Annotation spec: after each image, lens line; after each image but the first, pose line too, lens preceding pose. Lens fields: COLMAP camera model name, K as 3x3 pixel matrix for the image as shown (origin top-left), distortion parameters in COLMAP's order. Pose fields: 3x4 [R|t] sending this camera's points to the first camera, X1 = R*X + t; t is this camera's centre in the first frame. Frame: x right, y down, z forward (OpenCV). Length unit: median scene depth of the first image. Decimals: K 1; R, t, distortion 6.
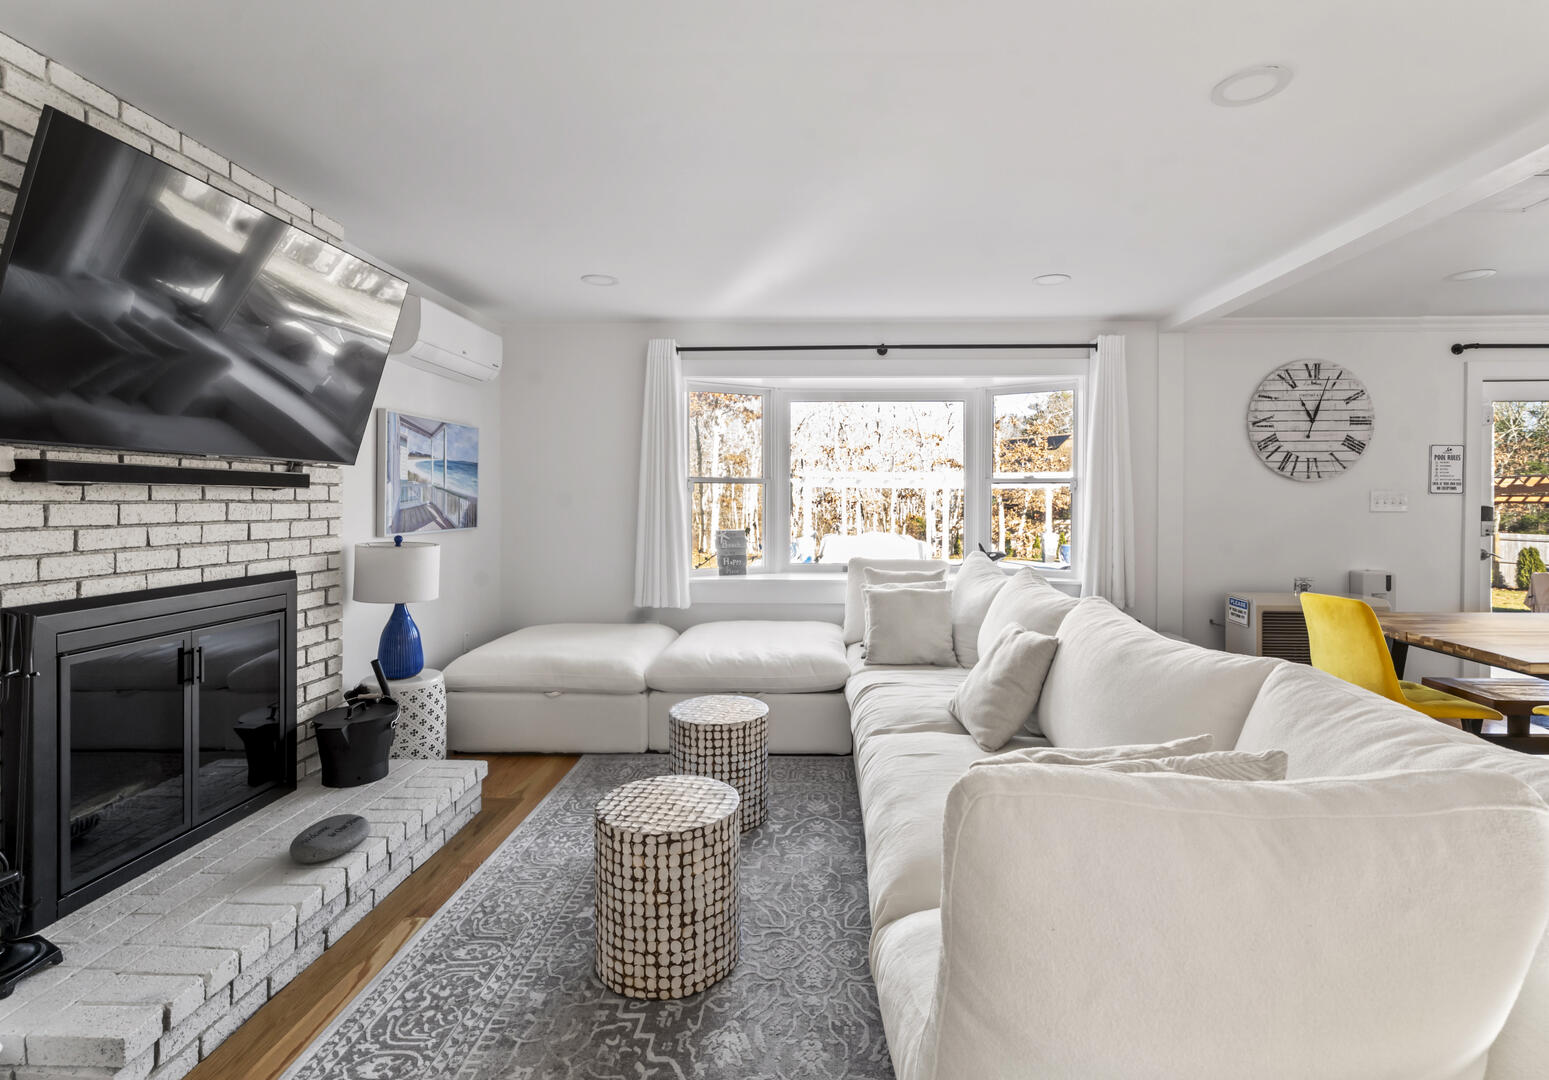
lens RADIAL K [[709.9, 0, 797.8], [0, 709.9, 502.7], [0, 0, 1]] dist [-0.001668, 0.000666]
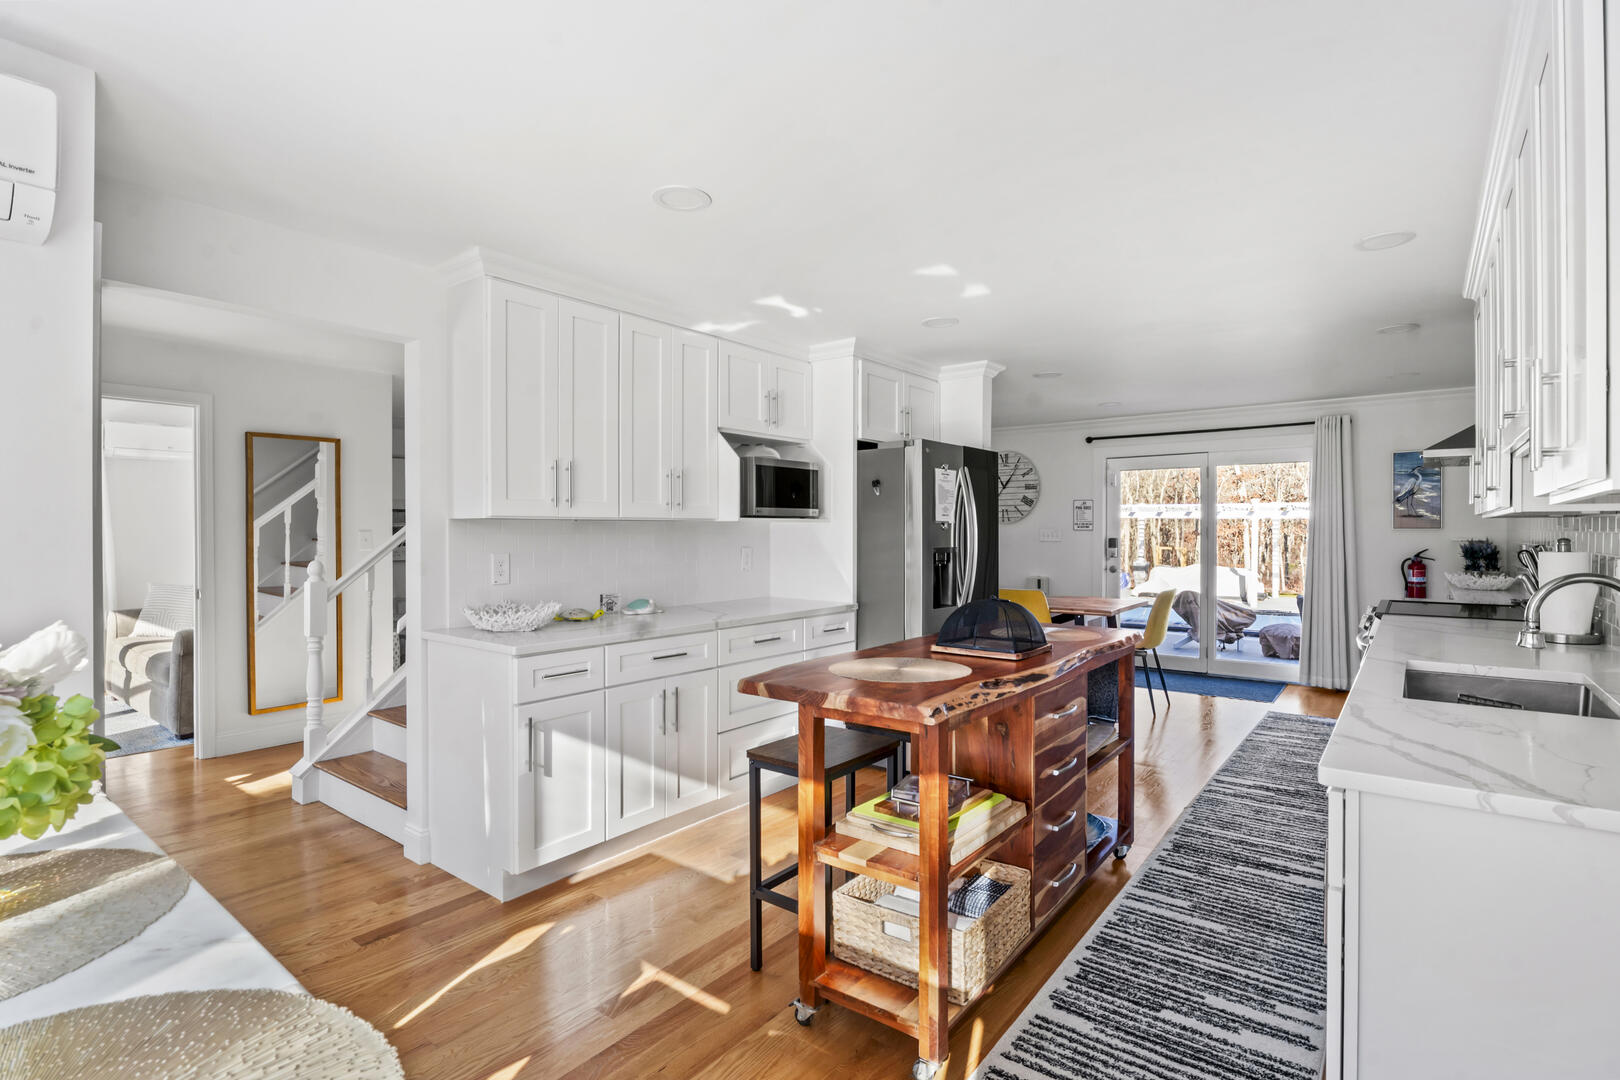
lens RADIAL K [[788.8, 0, 820.3], [0, 788.8, 533.4], [0, 0, 1]] dist [-0.000895, -0.001033]
pose [[0.814684, 0.000013, -0.579905, 1.838475], [0.001413, 0.999997, 0.002008, -0.012800], [0.579903, -0.002456, 0.814682, -1.007948]]
